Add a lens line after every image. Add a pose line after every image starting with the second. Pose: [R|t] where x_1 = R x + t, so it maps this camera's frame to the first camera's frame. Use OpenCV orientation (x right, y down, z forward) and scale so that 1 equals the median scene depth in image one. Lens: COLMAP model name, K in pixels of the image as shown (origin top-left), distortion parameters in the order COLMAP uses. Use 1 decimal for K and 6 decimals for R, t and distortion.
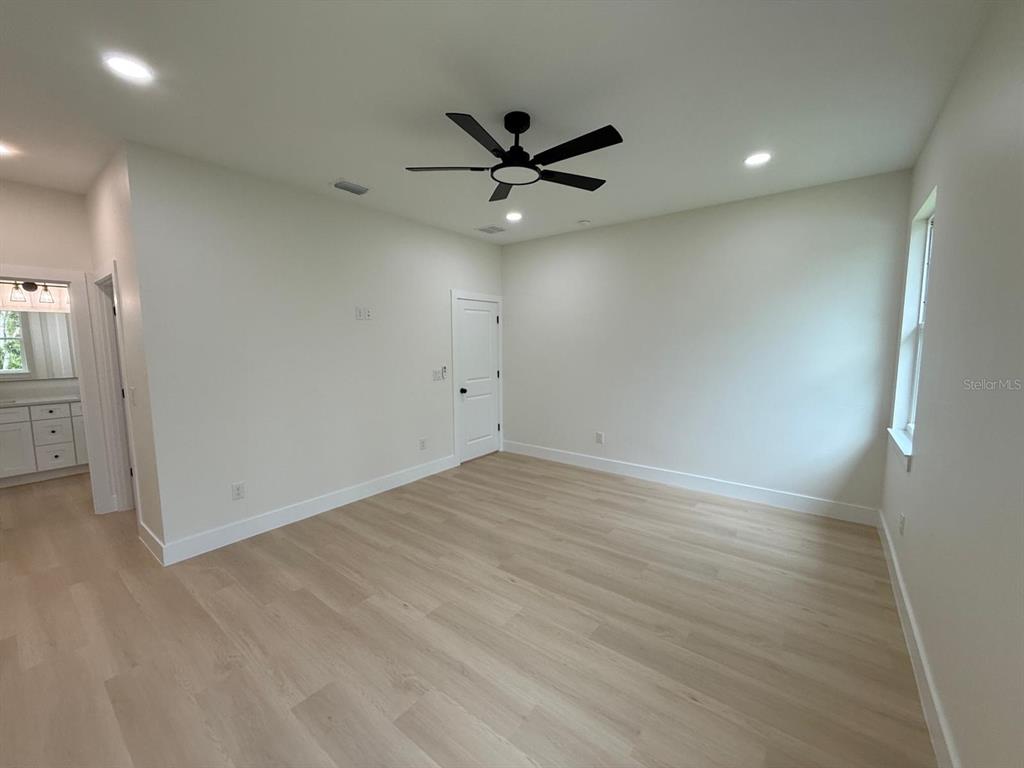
lens RADIAL K [[408.5, 0, 507.8], [0, 408.5, 383.4], [0, 0, 1]] dist [-0.000940, 0.000278]
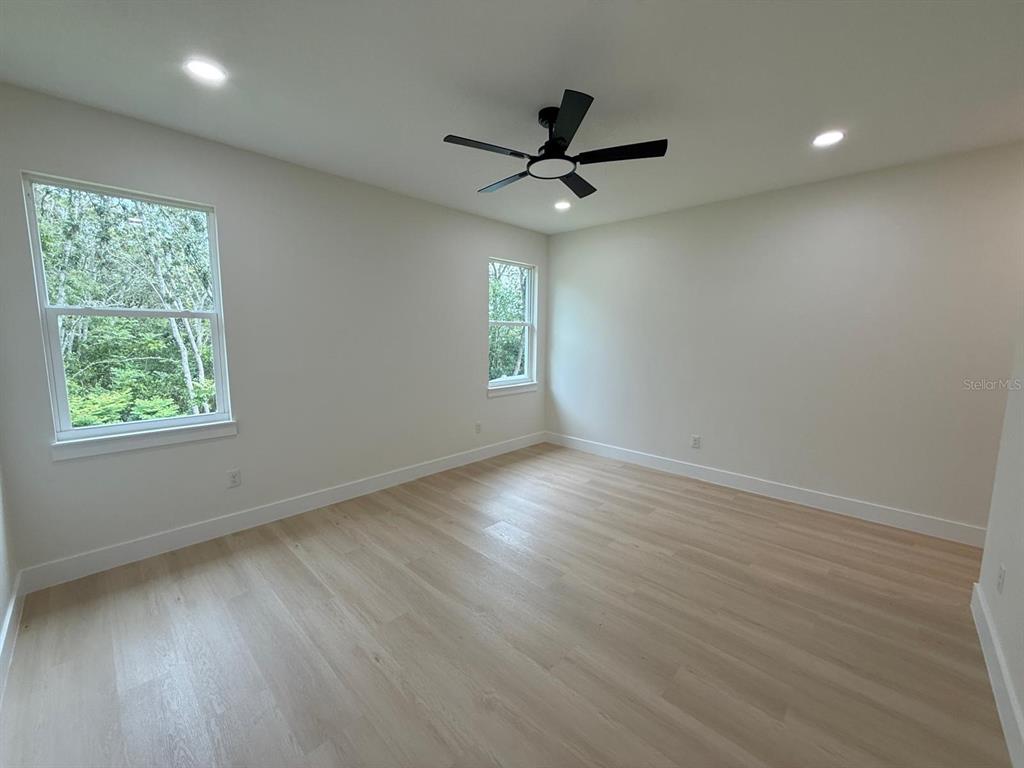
lens RADIAL K [[408.5, 0, 507.8], [0, 408.5, 383.4], [0, 0, 1]] dist [-0.000940, 0.000278]
pose [[-0.994654, -0.014223, 0.102283, 0.013498], [0.009350, 0.973998, 0.226365, -0.194672], [-0.102843, 0.226111, -0.968657, 1.896307]]
